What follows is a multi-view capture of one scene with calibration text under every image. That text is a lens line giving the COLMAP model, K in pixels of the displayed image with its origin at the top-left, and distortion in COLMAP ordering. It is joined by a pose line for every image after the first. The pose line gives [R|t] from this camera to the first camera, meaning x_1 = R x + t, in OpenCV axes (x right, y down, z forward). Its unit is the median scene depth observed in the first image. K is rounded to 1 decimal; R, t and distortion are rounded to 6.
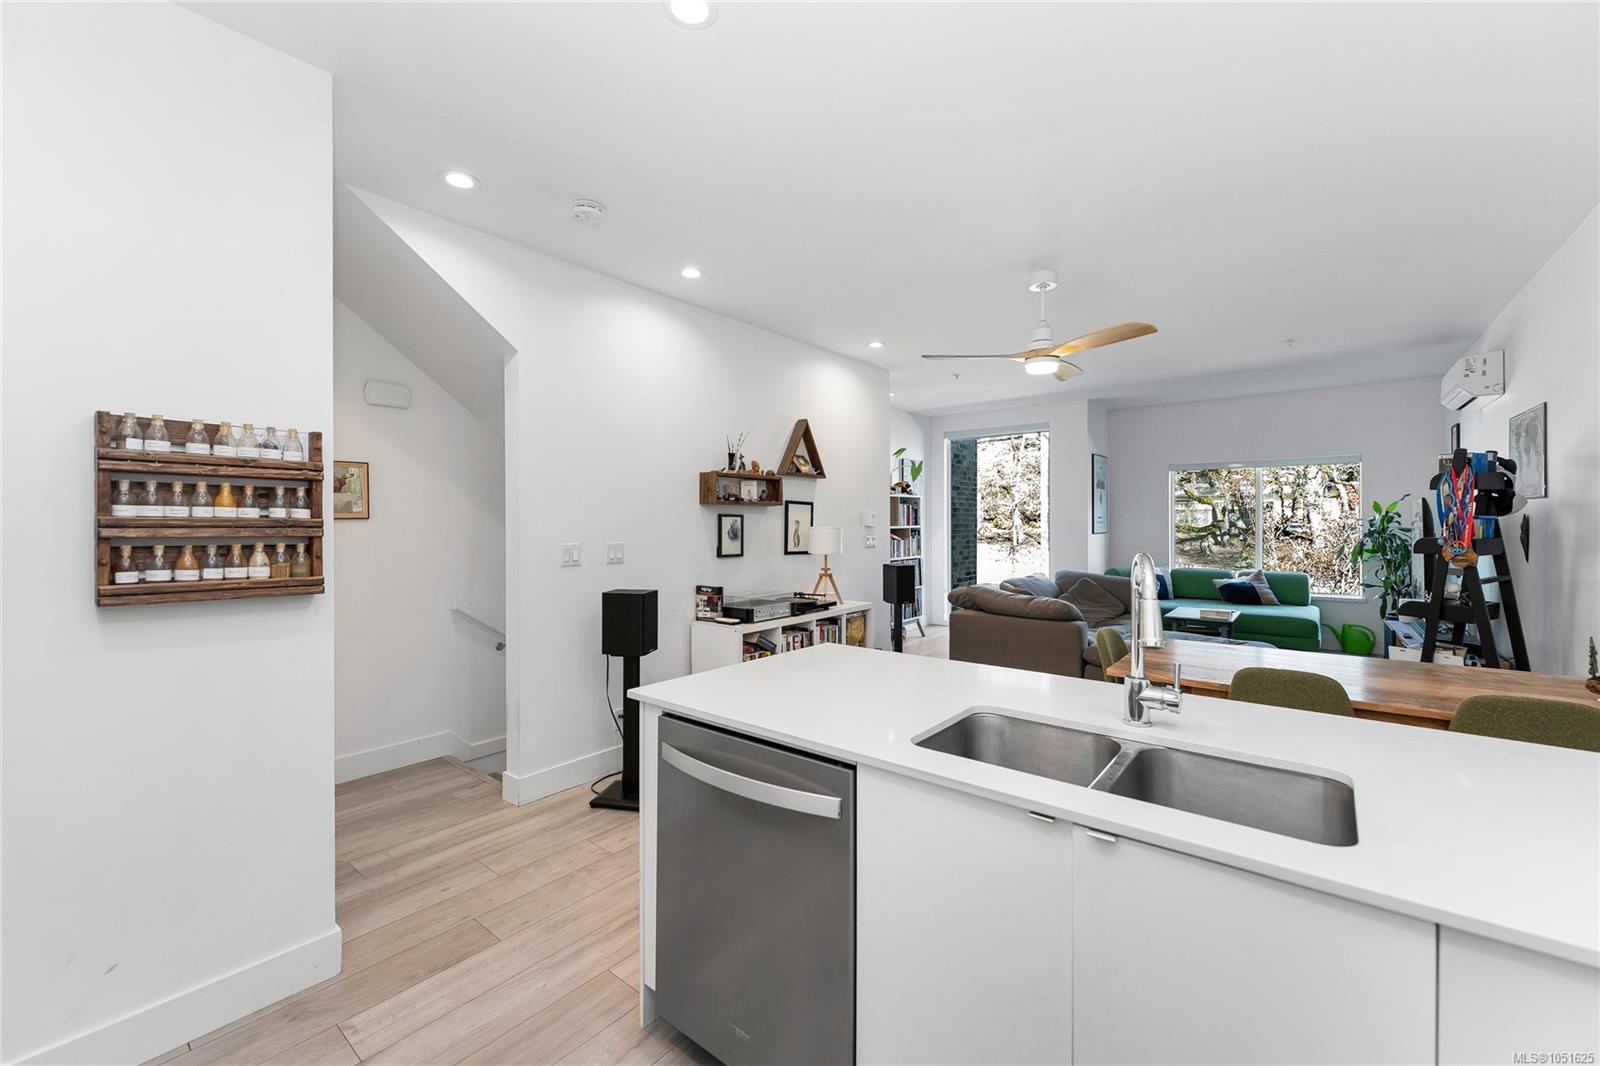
lens RADIAL K [[644.3, 0, 795.1], [0, 644.3, 527.1], [0, 0, 1]] dist [0.000210, -0.000010]
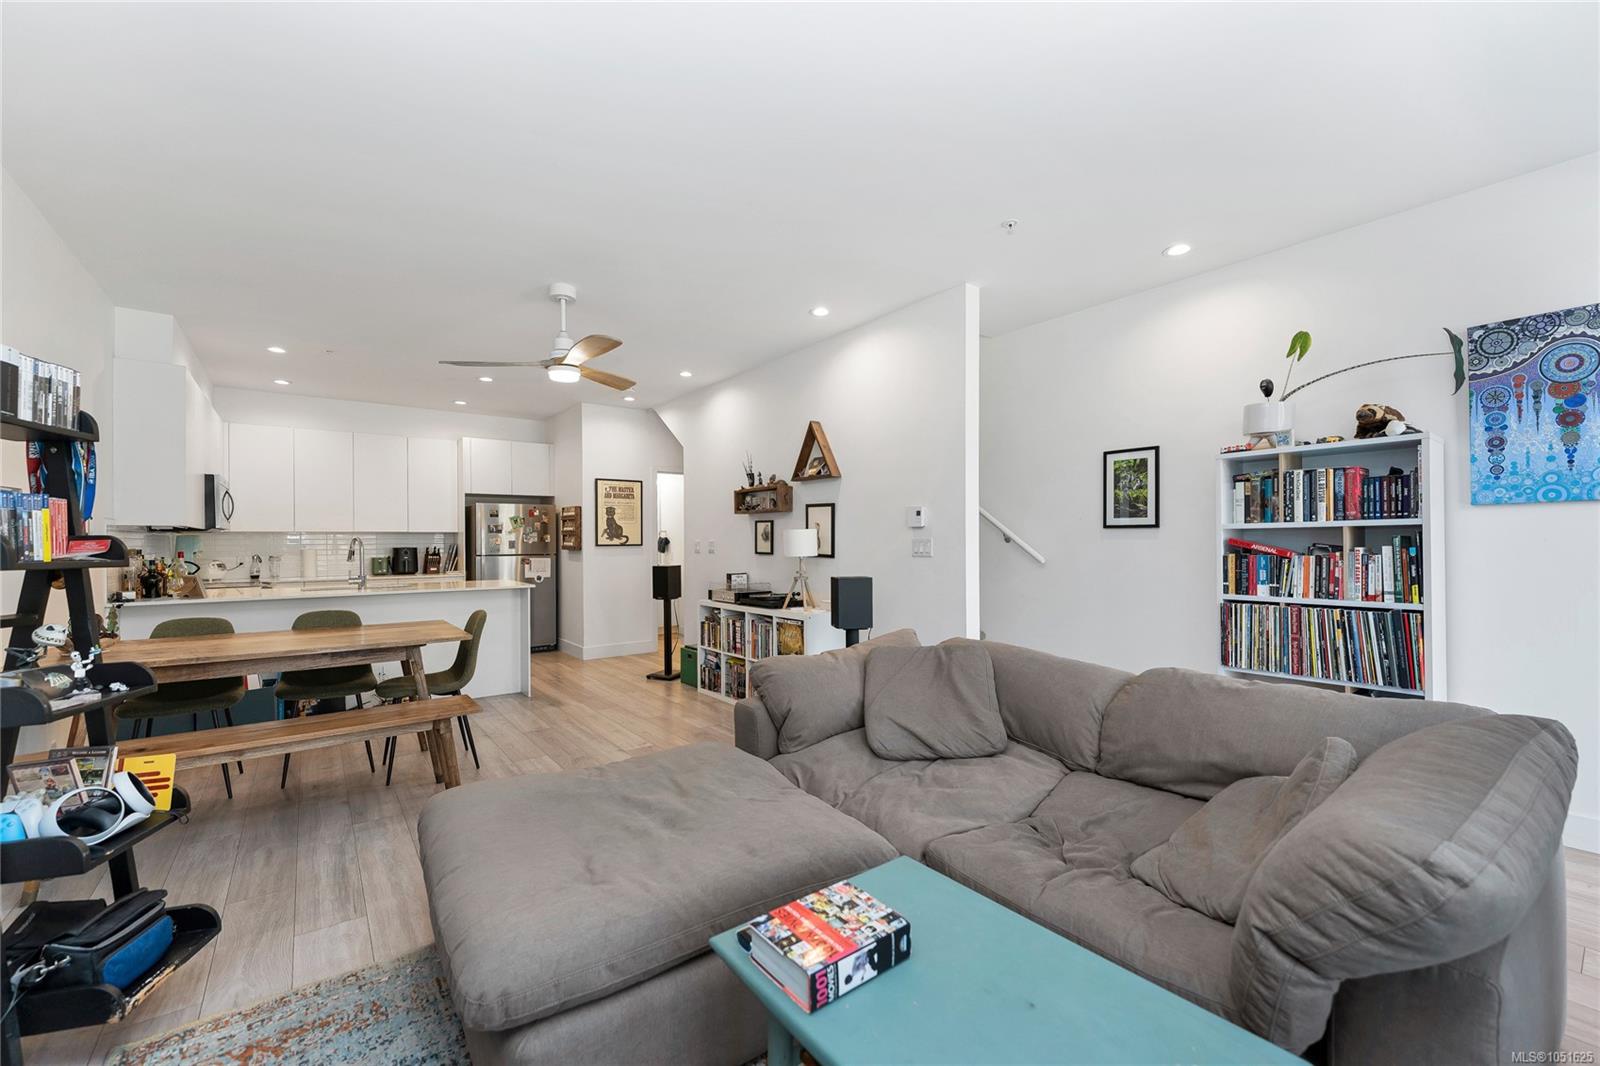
lens RADIAL K [[638.7, 0, 796.4], [0, 638.7, 535.7], [0, 0, 1]] dist [-0.000497, -0.000005]
pose [[-0.225022, -0.005116, -0.974340, 0.692601], [-0.000860, 0.999987, -0.005052, 0.010313], [0.974353, -0.000299, -0.225024, 0.847216]]
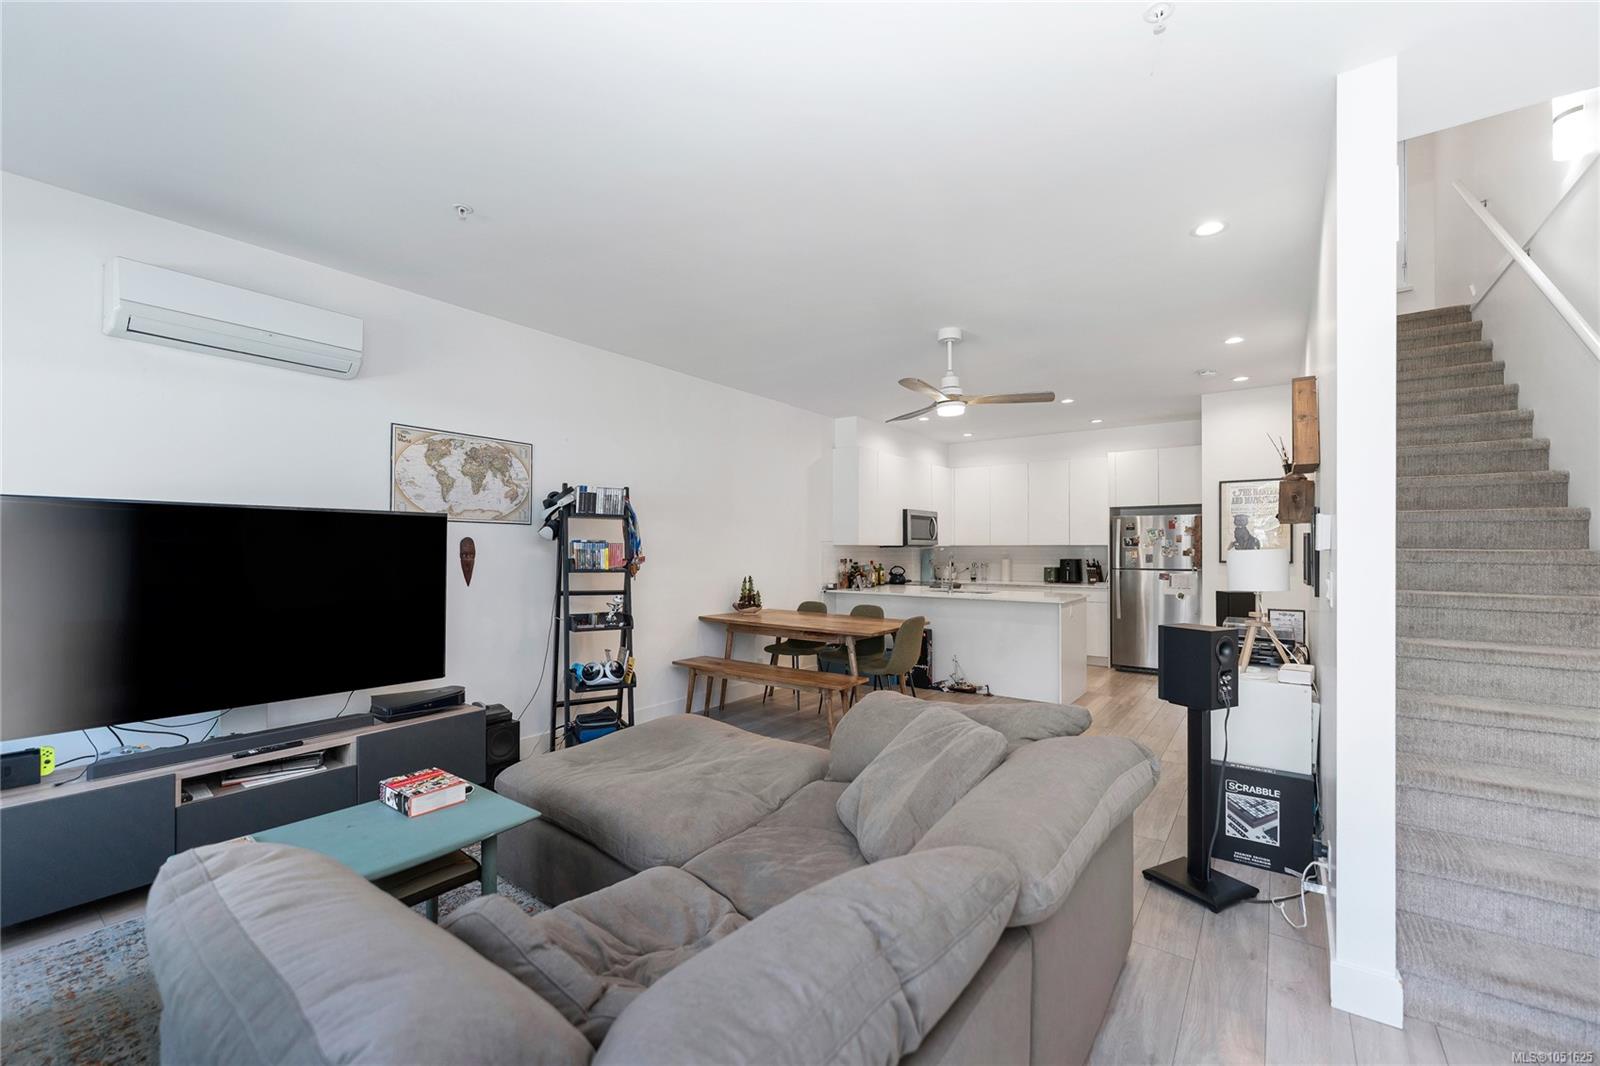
lens RADIAL K [[629.8, 0, 800.0], [0, 629.8, 542.6], [0, 0, 1]] dist [0.000074, 0.000006]
pose [[-0.998900, 0.002971, -0.046792, 0.377888], [0.003050, 0.999994, -0.001620, -0.004415], [0.046787, -0.001761, -0.998903, 1.117346]]
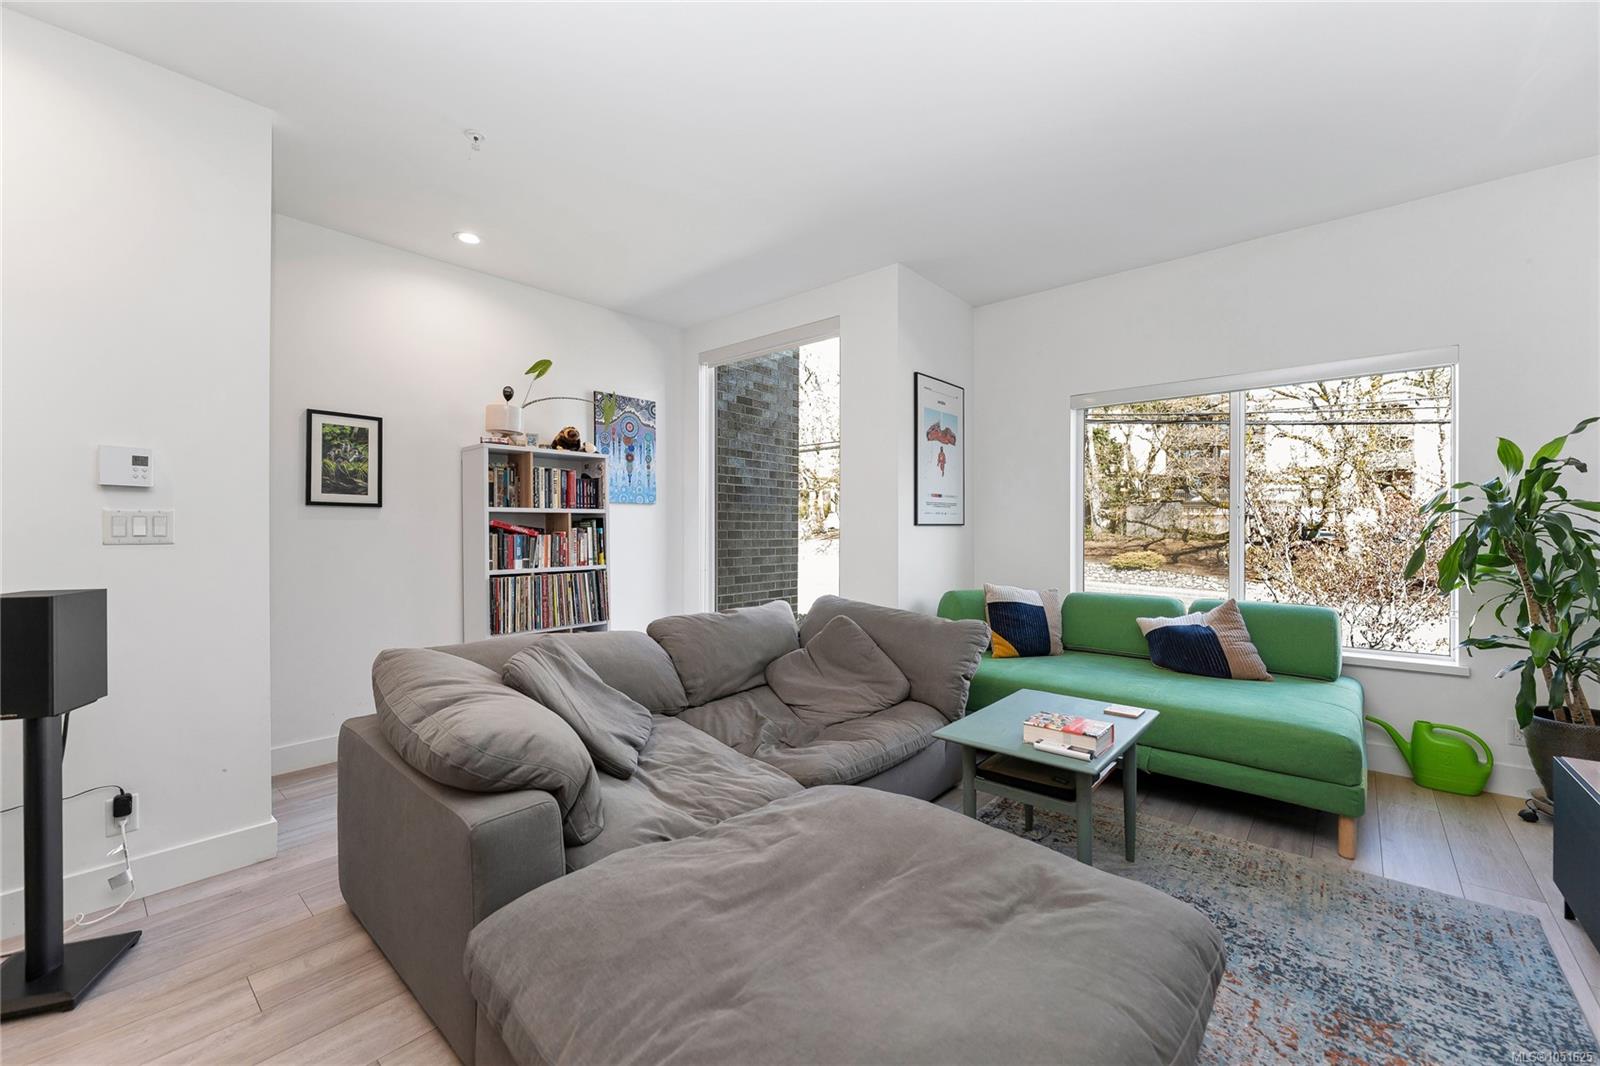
lens RADIAL K [[638.7, 0, 796.4], [0, 638.7, 535.7], [0, 0, 1]] dist [-0.000497, -0.000005]
pose [[0.999412, 0.004154, -0.034034, 0.425176], [-0.004106, 0.999990, 0.001478, 0.020756], [0.034040, -0.001338, 0.999420, 0.529898]]
